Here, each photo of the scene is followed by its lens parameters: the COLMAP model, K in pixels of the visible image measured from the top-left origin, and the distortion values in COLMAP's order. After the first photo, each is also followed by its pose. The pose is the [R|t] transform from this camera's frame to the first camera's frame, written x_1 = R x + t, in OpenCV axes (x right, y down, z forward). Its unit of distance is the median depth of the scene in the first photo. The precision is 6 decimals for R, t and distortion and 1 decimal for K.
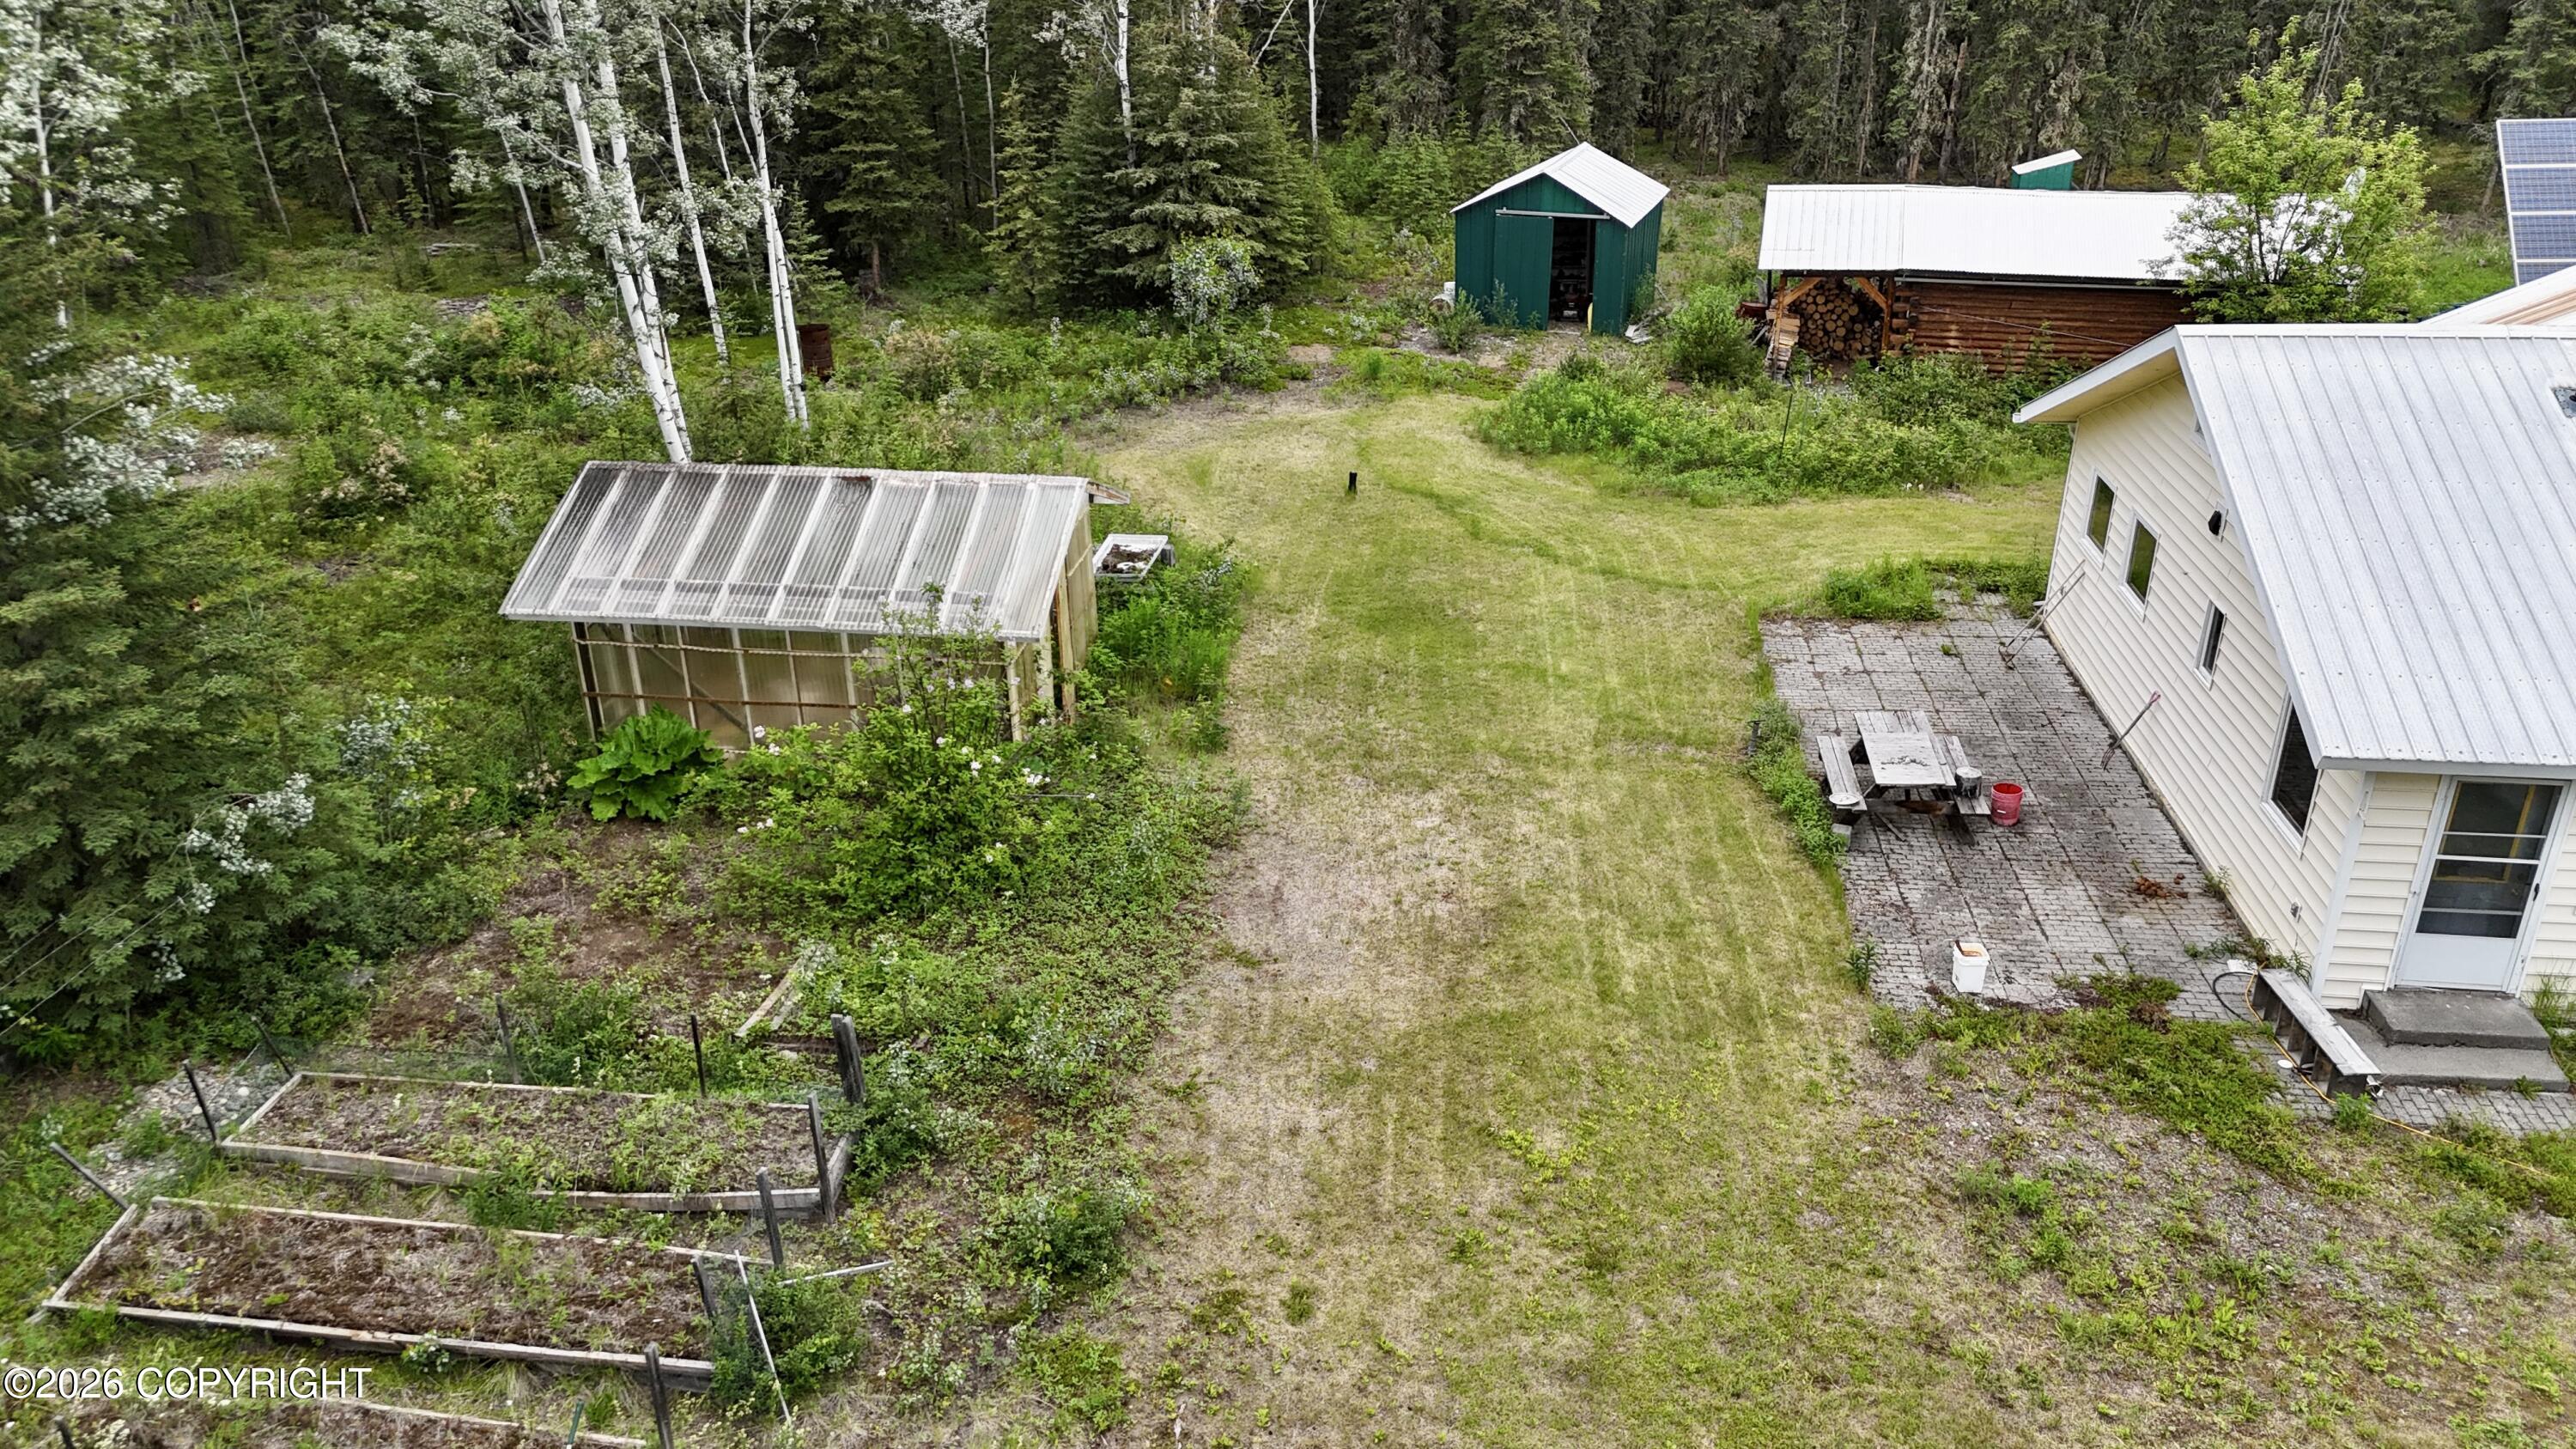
lens RADIAL K [[1886.6, 0, 1288.0], [0, 1886.6, 724.5], [0, 0, 1]] dist [0.078200, -0.078069]
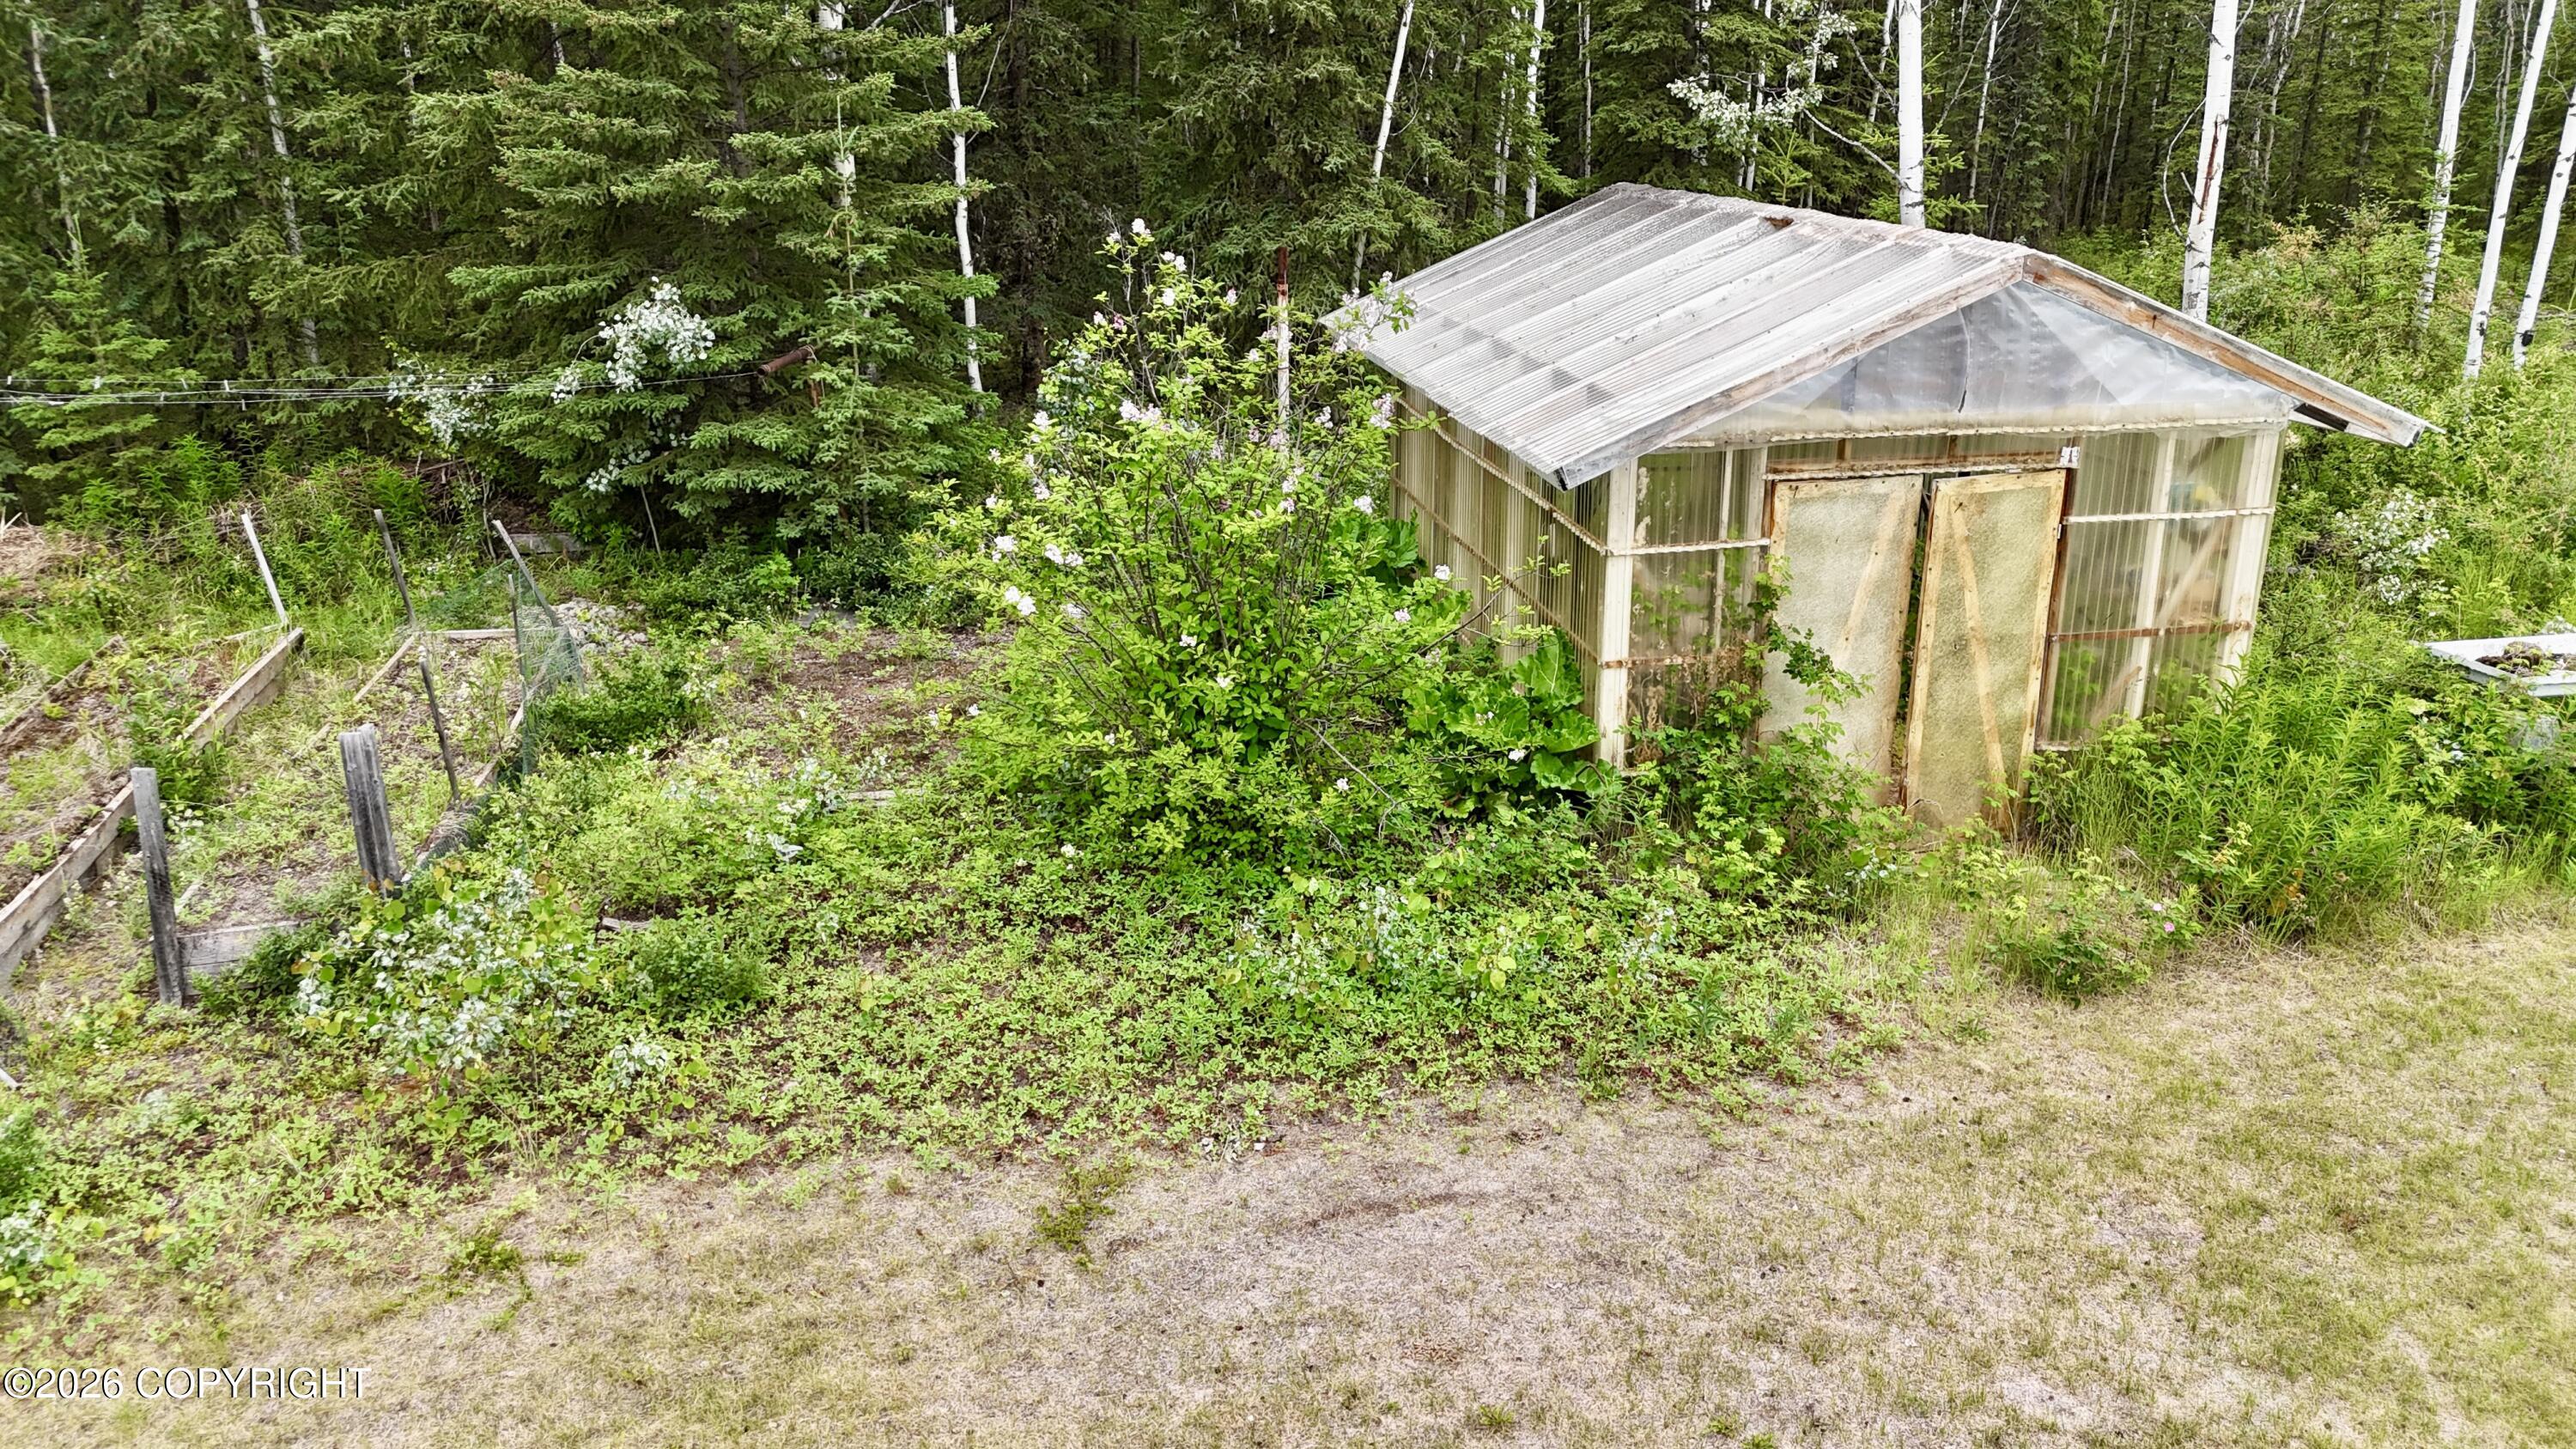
lens RADIAL K [[1883.7, 0, 1288.0], [0, 1883.7, 724.5], [0, 0, 1]] dist [0.108675, -0.134142]
pose [[0.309034, 0.323609, -0.894301, 0.288276], [-0.404159, 0.895884, 0.184521, -0.052315], [0.860903, 0.304416, 0.407648, 0.798637]]
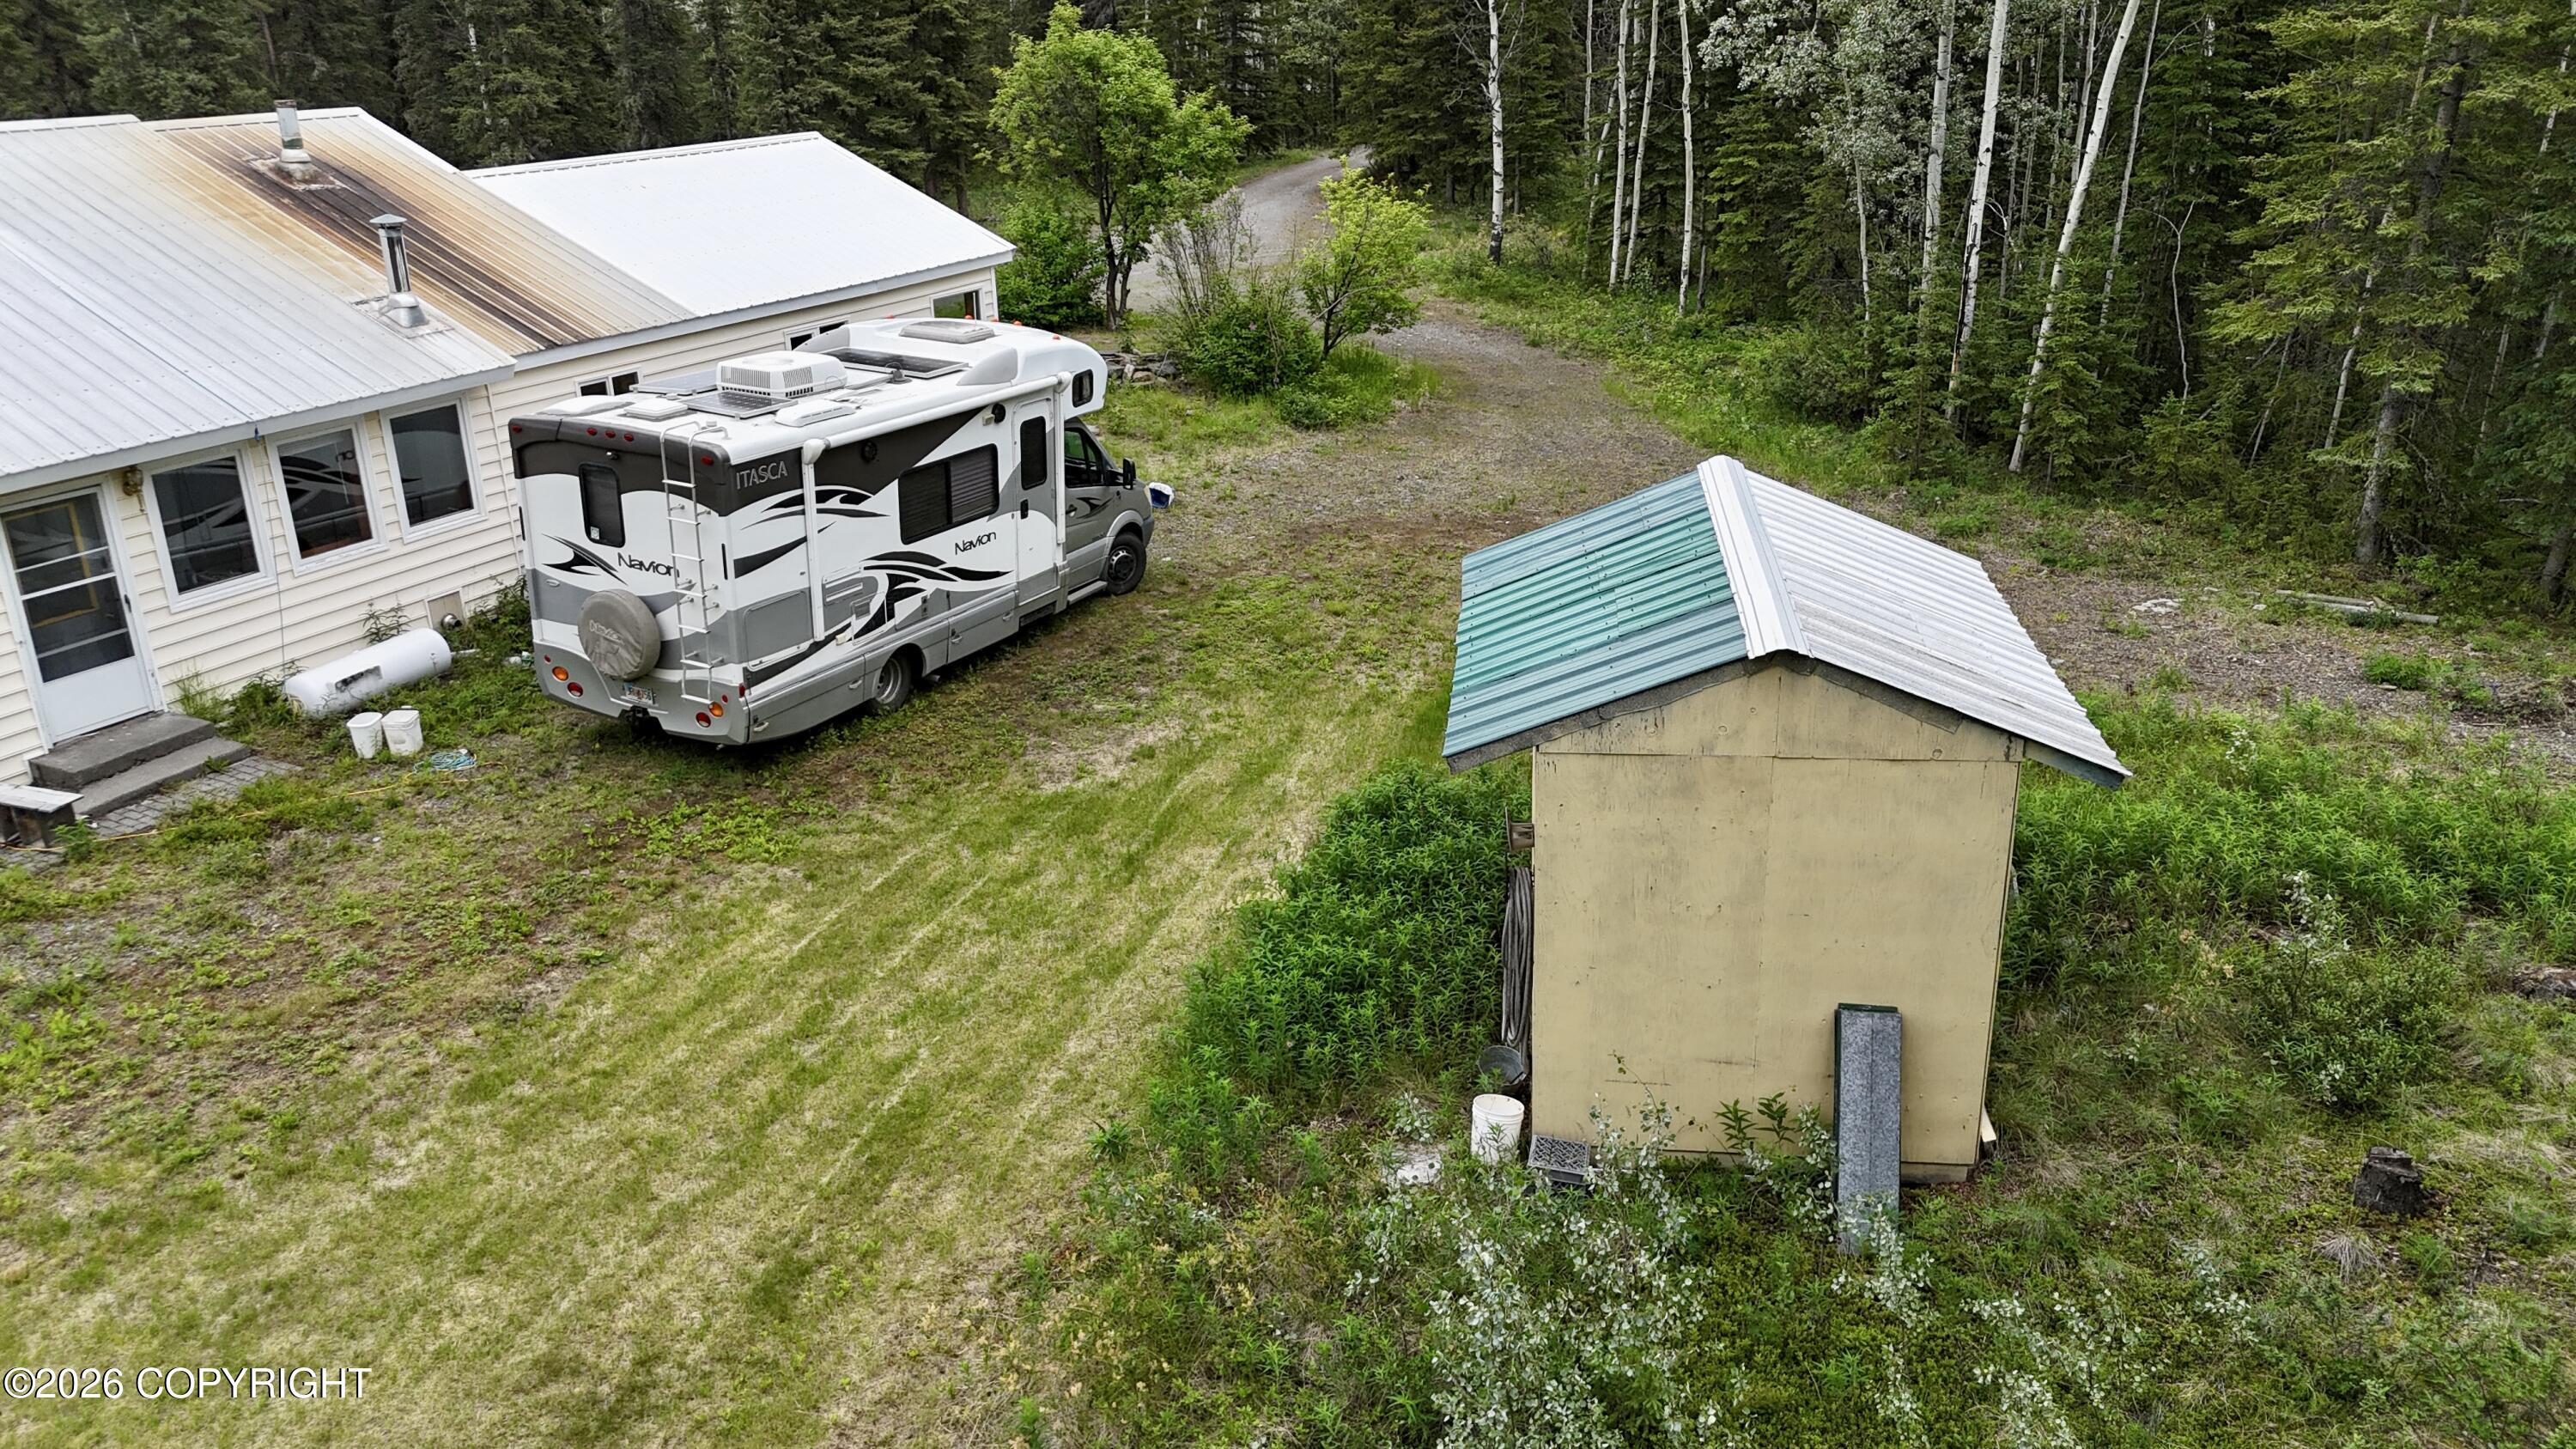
lens RADIAL K [[1886.6, 0, 1288.0], [0, 1886.6, 724.5], [0, 0, 1]] dist [0.078200, -0.078069]
pose [[0.341597, -0.336393, 0.877583, -0.053836], [0.407183, 0.894539, 0.184397, 0.177360], [-0.847061, 0.294348, 0.442545, 0.031478]]
